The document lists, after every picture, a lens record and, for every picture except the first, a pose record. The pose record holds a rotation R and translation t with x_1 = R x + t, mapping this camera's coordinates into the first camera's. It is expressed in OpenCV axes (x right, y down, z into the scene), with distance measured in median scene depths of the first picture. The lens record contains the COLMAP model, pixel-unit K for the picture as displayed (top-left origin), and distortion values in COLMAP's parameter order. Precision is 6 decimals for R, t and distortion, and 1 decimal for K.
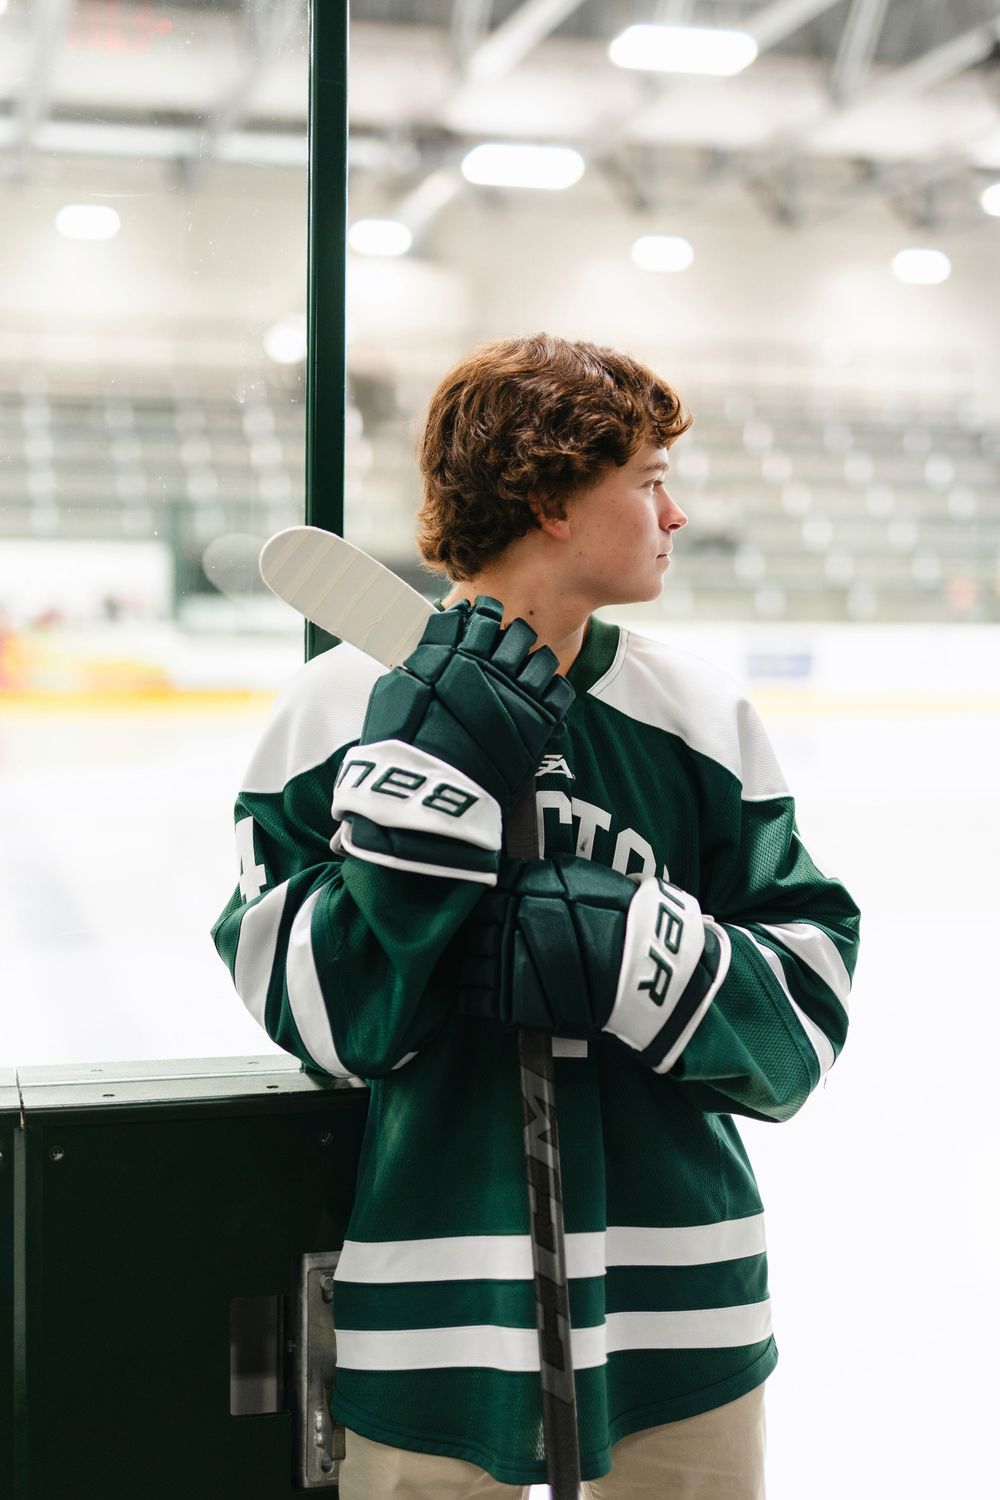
lens RADIAL K [[2106.2, 0, 500.0], [0, 2106.2, 750.0], [0, 0, 1]] dist [-0.021716, -0.005096]
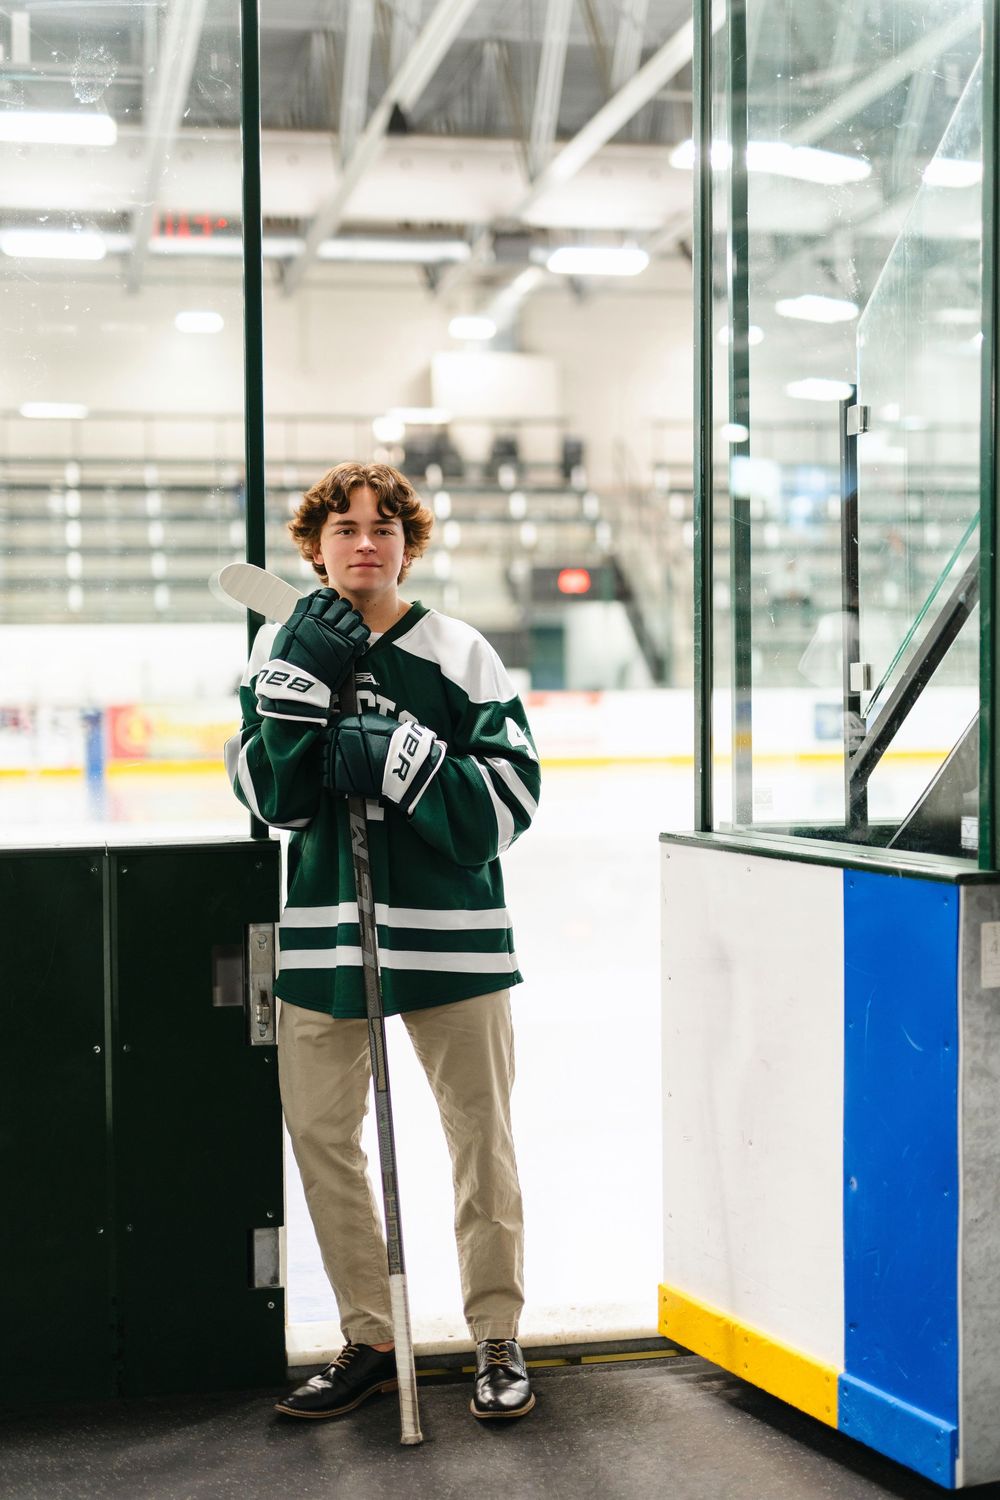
lens RADIAL K [[2106.2, 0, 500.0], [0, 2106.2, 750.0], [0, 0, 1]] dist [-0.021716, -0.005096]
pose [[0.997613, -0.033515, -0.060369, 0.292788], [0.031339, 0.998837, -0.036630, 0.168107], [0.061526, 0.034651, 0.997504, -1.062553]]
